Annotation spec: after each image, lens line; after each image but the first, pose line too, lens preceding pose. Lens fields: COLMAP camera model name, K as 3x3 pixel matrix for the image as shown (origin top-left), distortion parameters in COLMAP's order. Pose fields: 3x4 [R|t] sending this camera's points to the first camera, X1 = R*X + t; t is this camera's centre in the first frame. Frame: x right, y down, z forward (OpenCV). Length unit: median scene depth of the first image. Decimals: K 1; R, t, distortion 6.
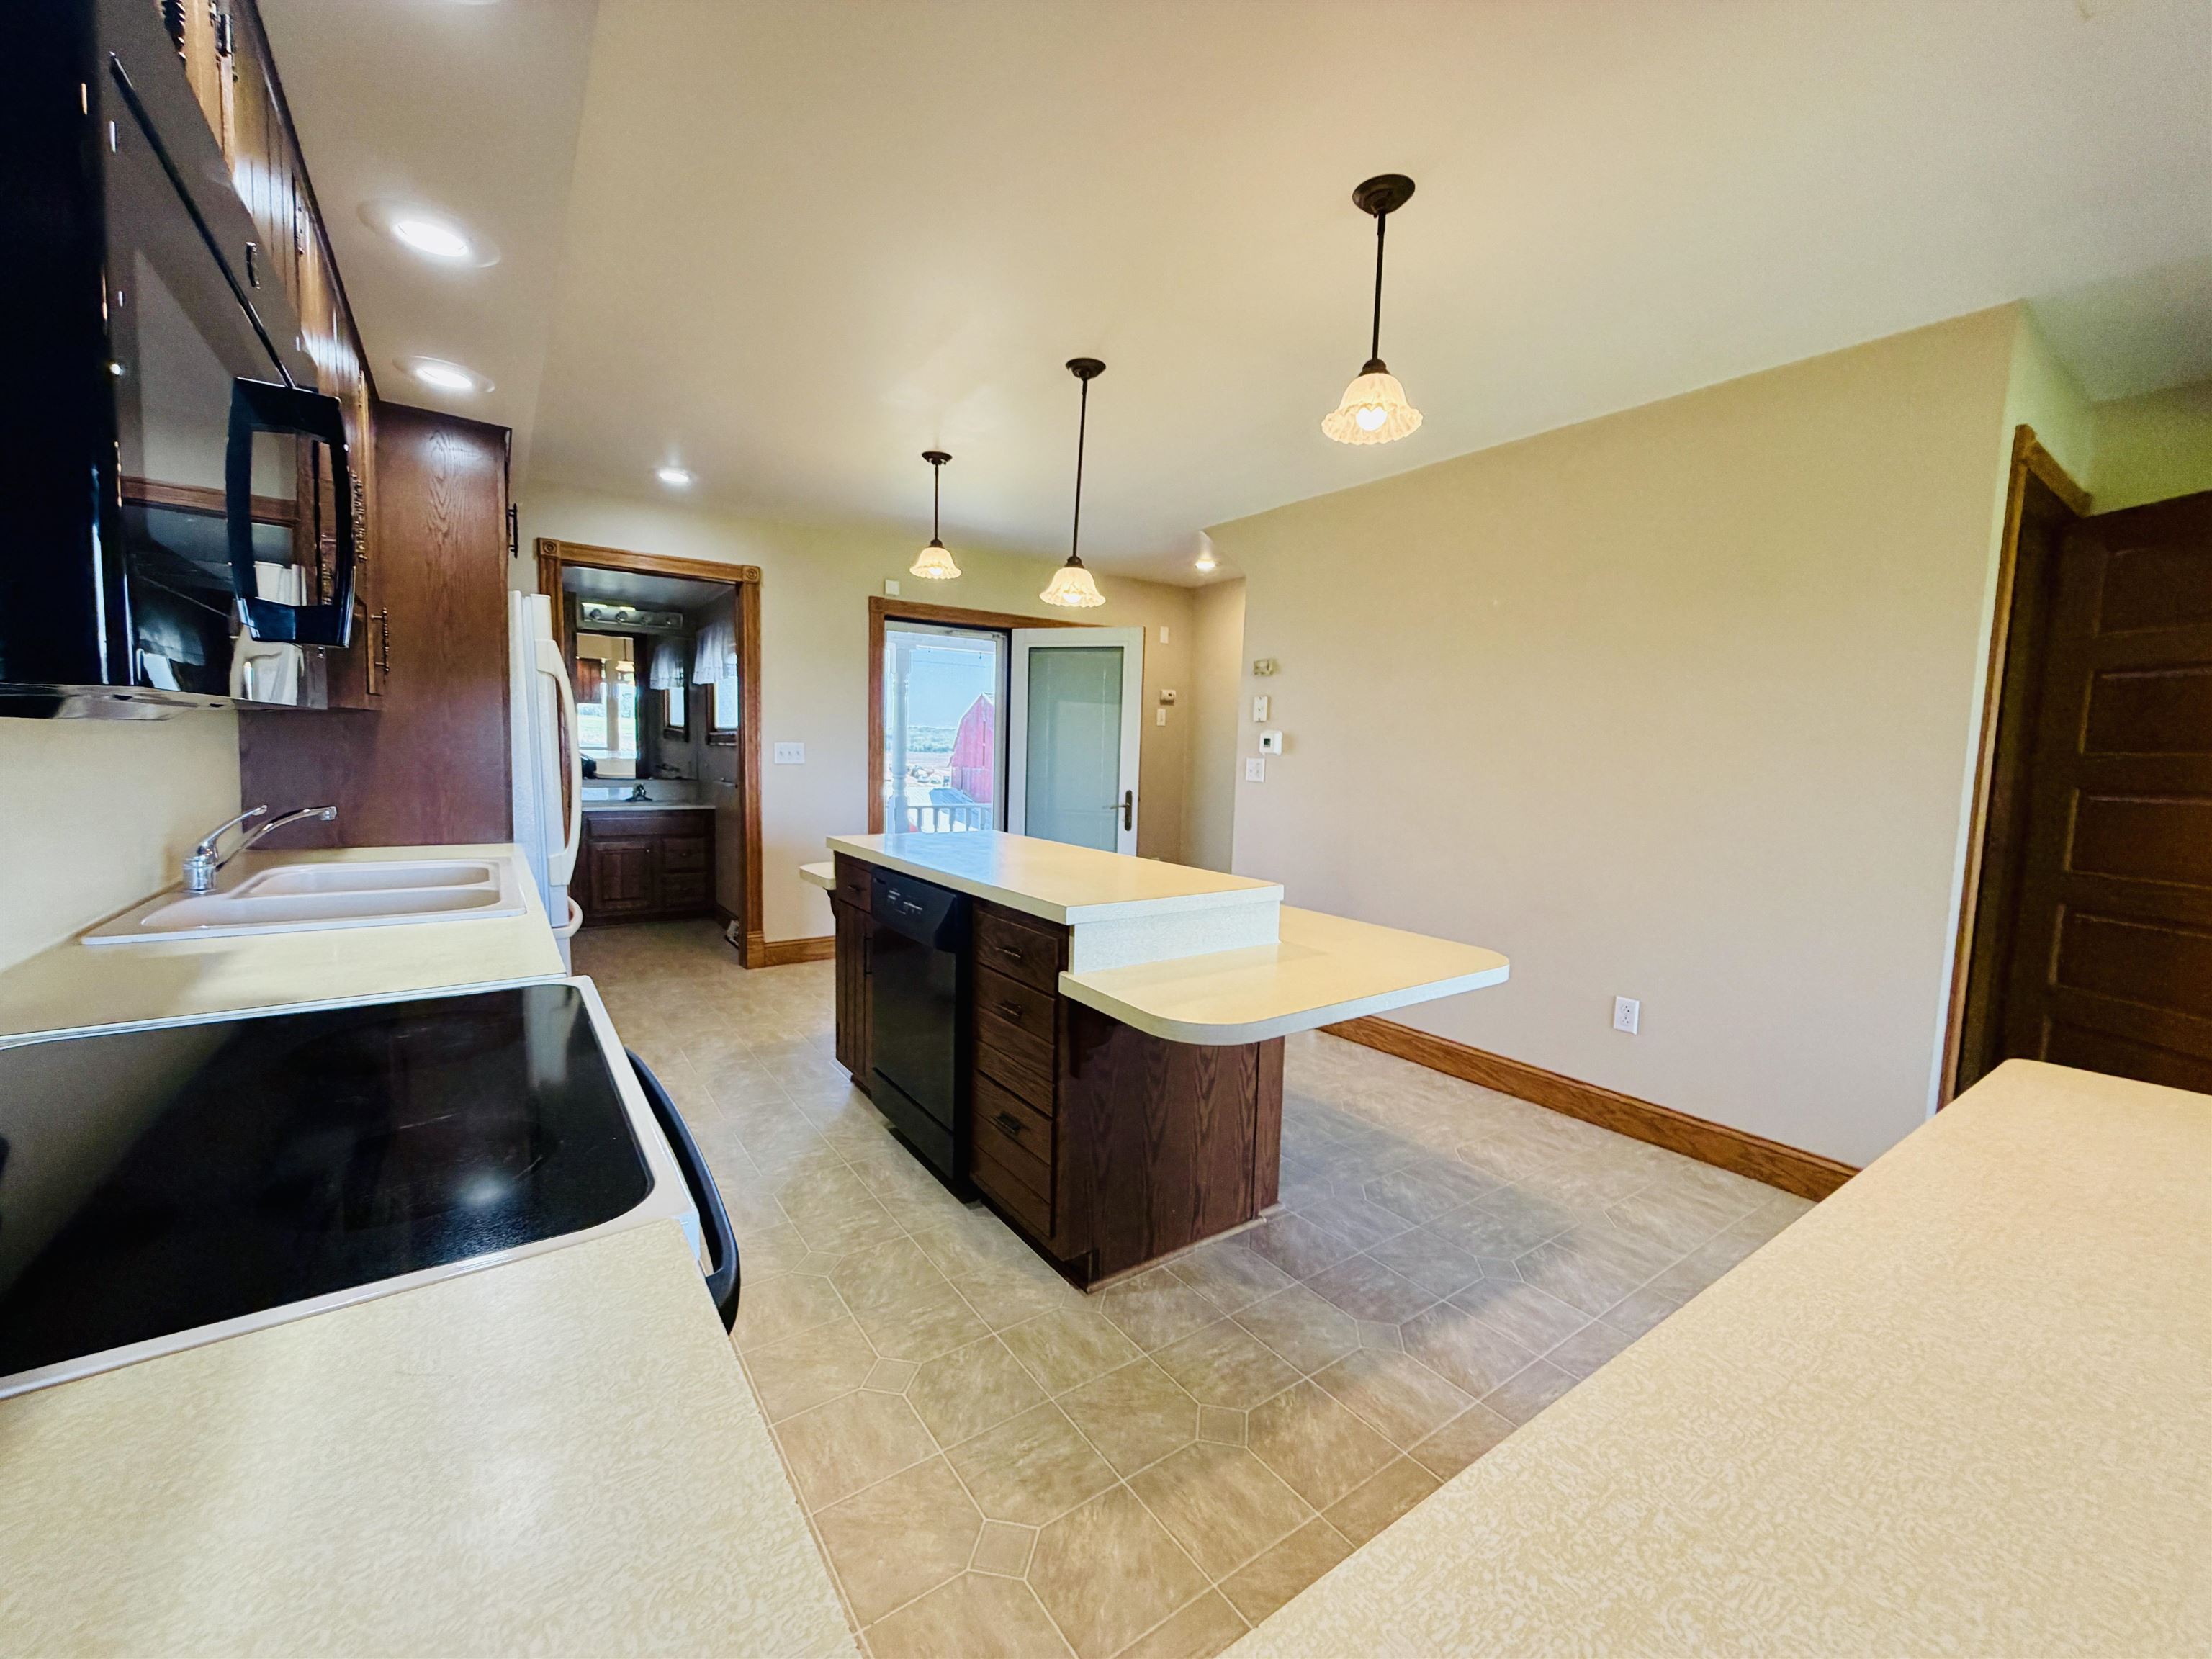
lens RADIAL K [[881.8, 0, 1094.9], [0, 881.8, 825.5], [0, 0, 1]] dist [-0.000623, -0.000349]
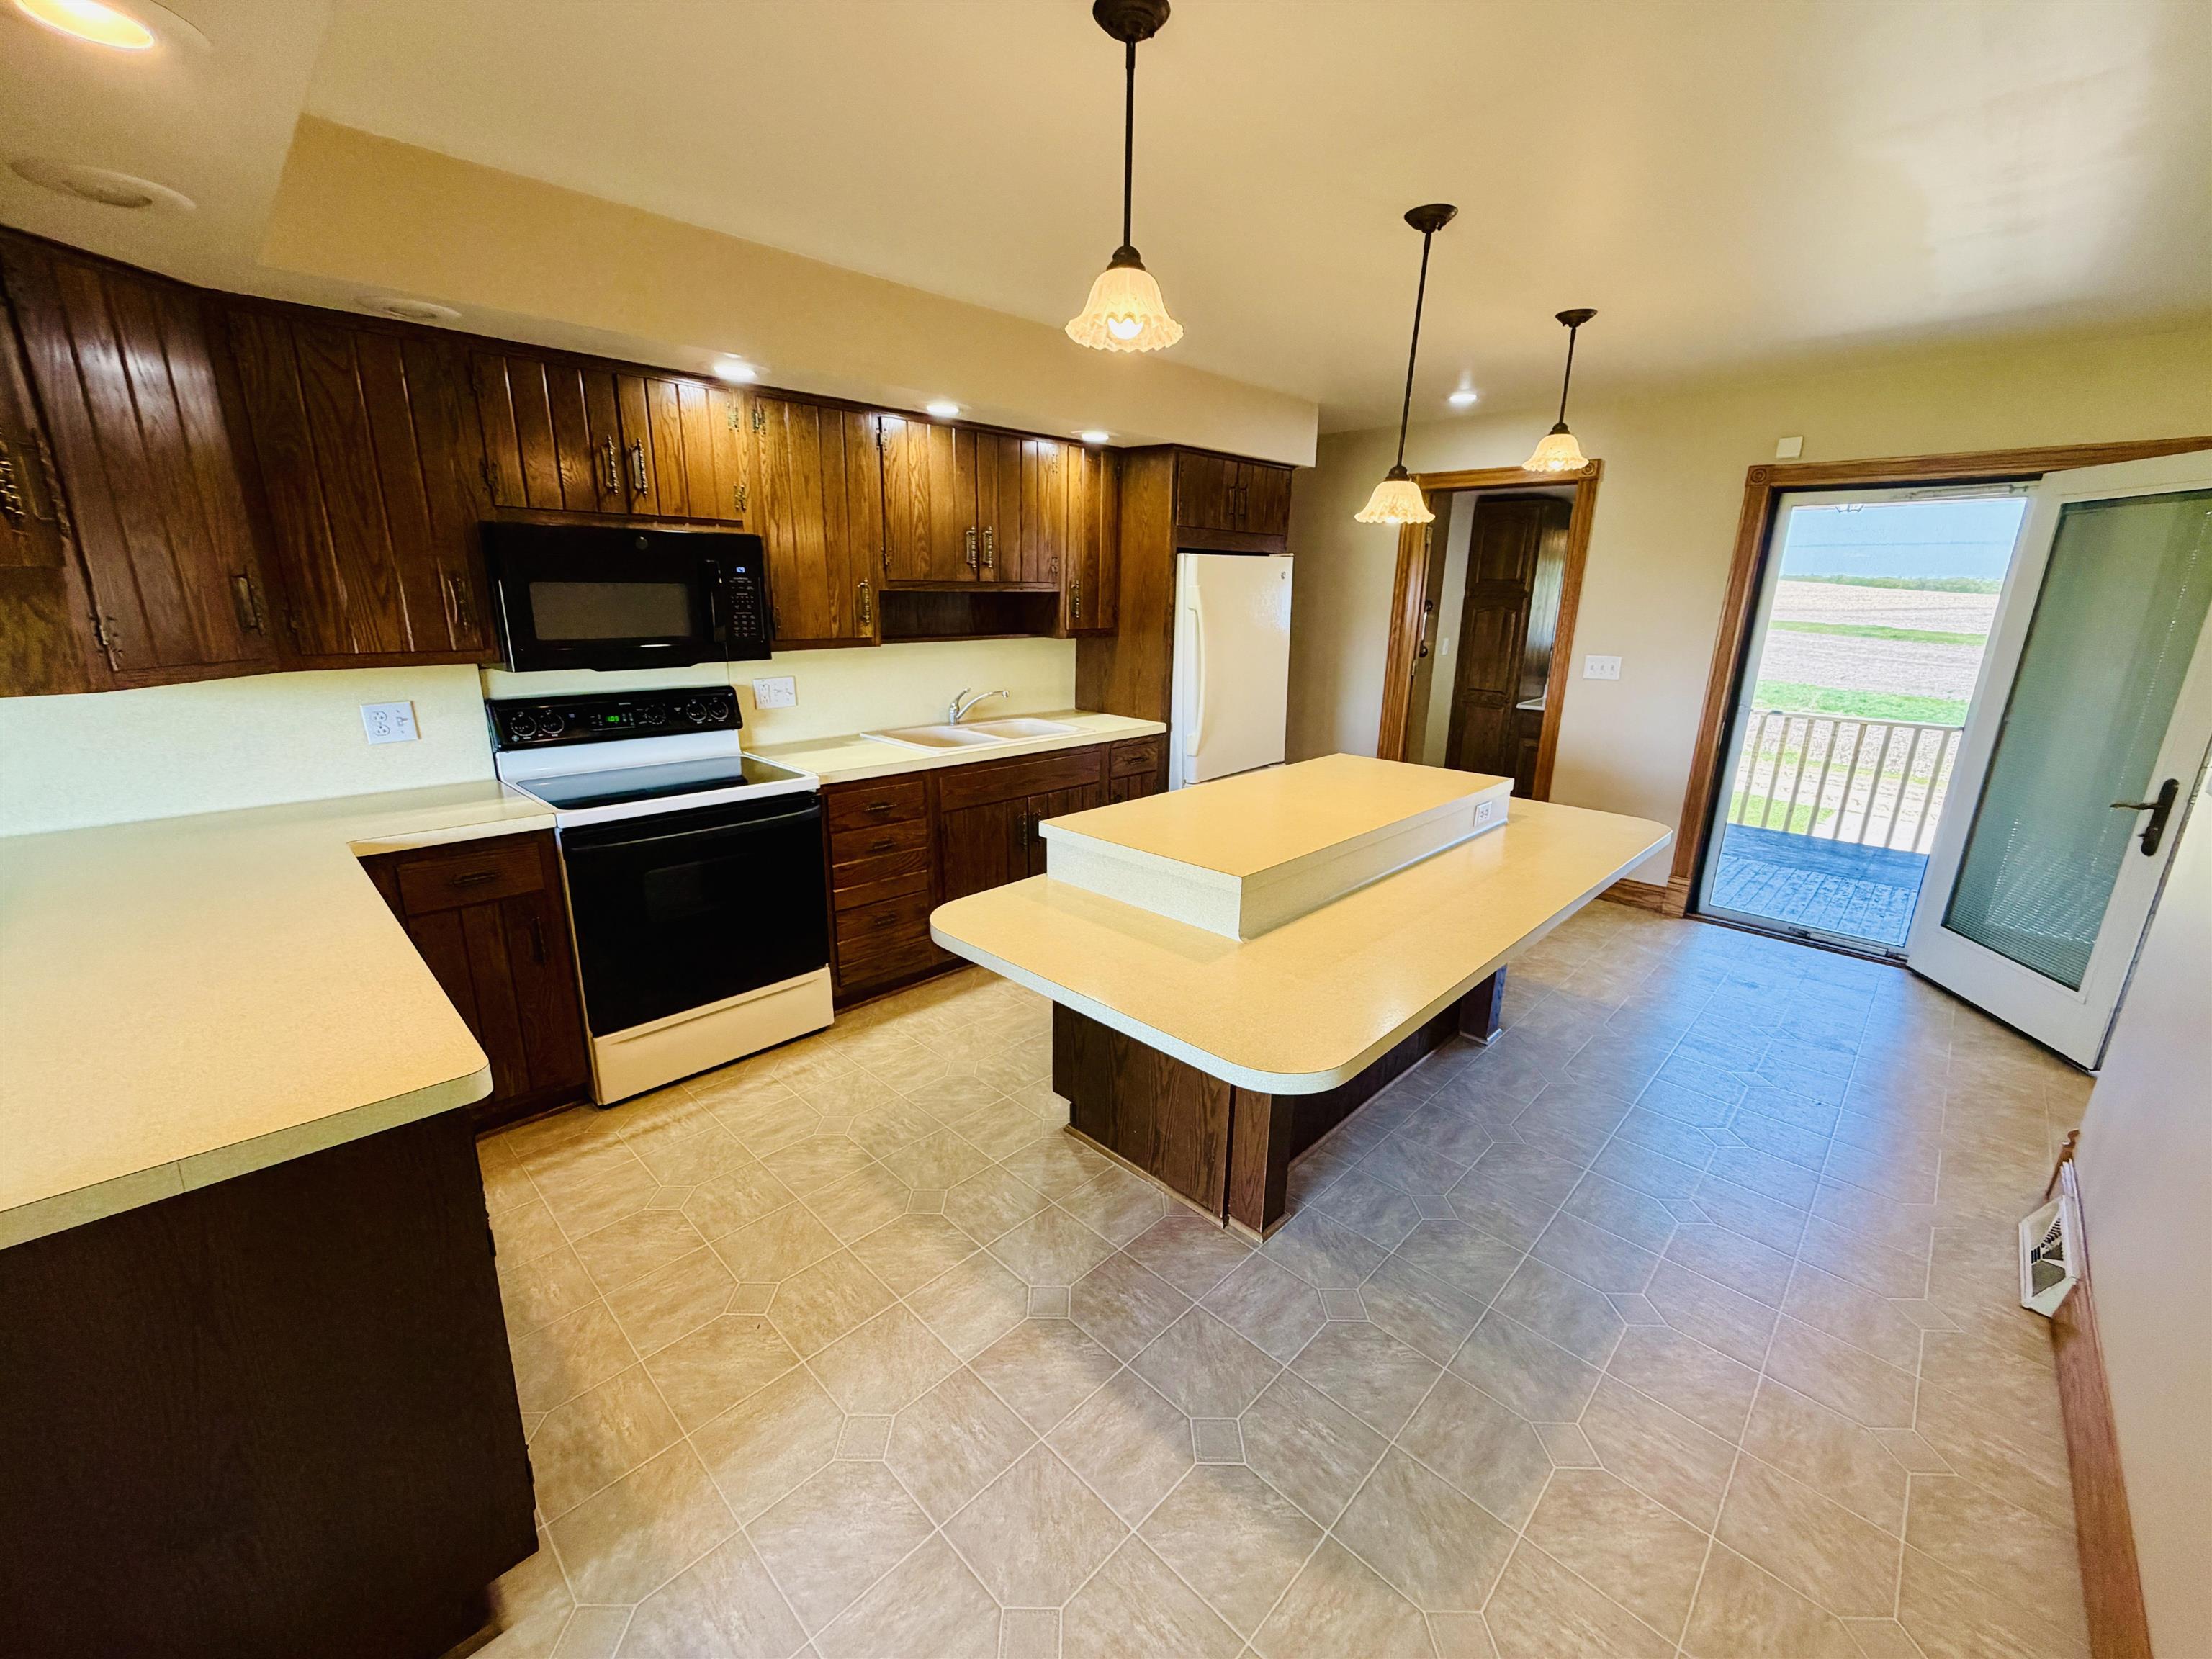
lens RADIAL K [[881.8, 0, 1105.3], [0, 881.8, 826.9], [0, 0, 1]] dist [-0.000623, -0.000349]
pose [[0.185854, 0.231231, -0.954982, 0.997294], [-0.096401, 0.971517, 0.216474, -0.152732], [0.977837, 0.051829, 0.202852, 0.698891]]
